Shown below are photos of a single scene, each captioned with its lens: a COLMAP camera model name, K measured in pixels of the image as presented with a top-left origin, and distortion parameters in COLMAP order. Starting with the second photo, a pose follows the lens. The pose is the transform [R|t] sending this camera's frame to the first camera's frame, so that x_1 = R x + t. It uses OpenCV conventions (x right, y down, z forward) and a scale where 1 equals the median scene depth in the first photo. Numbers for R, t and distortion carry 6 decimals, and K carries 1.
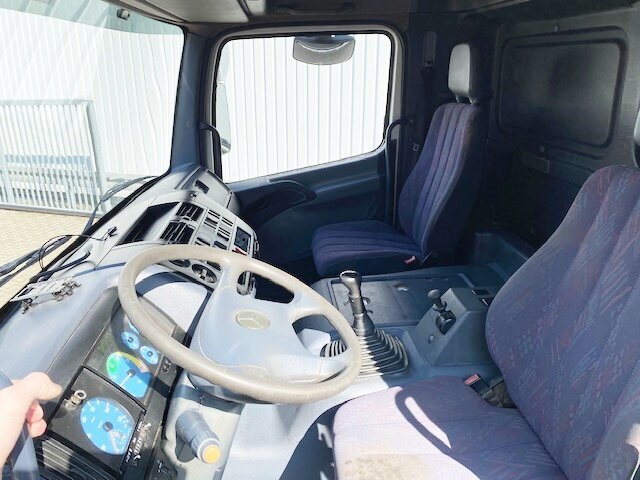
lens RADIAL K [[484.7, 0, 320.0], [0, 484.7, 240.0], [0, 0, 1]] dist [0.013553, -0.002687]
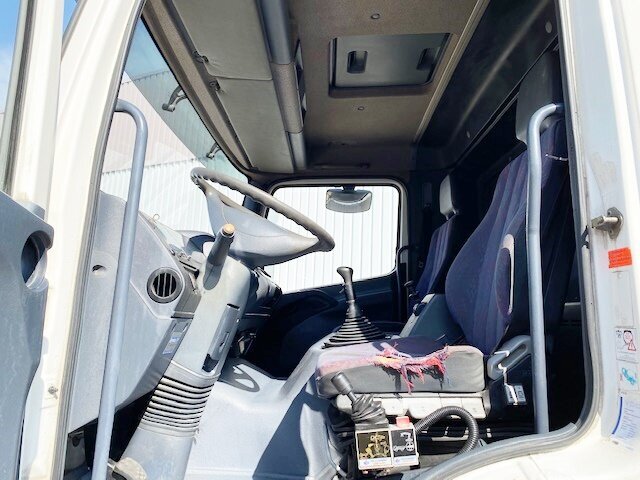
lens RADIAL K [[484.7, 0, 320.0], [0, 484.7, 240.0], [0, 0, 1]] dist [0.013553, -0.002687]
pose [[0.994150, 0.013120, -0.107205, 0.077665], [-0.063955, 0.871371, -0.486438, 0.374813], [0.087033, 0.490449, 0.867113, -0.112453]]
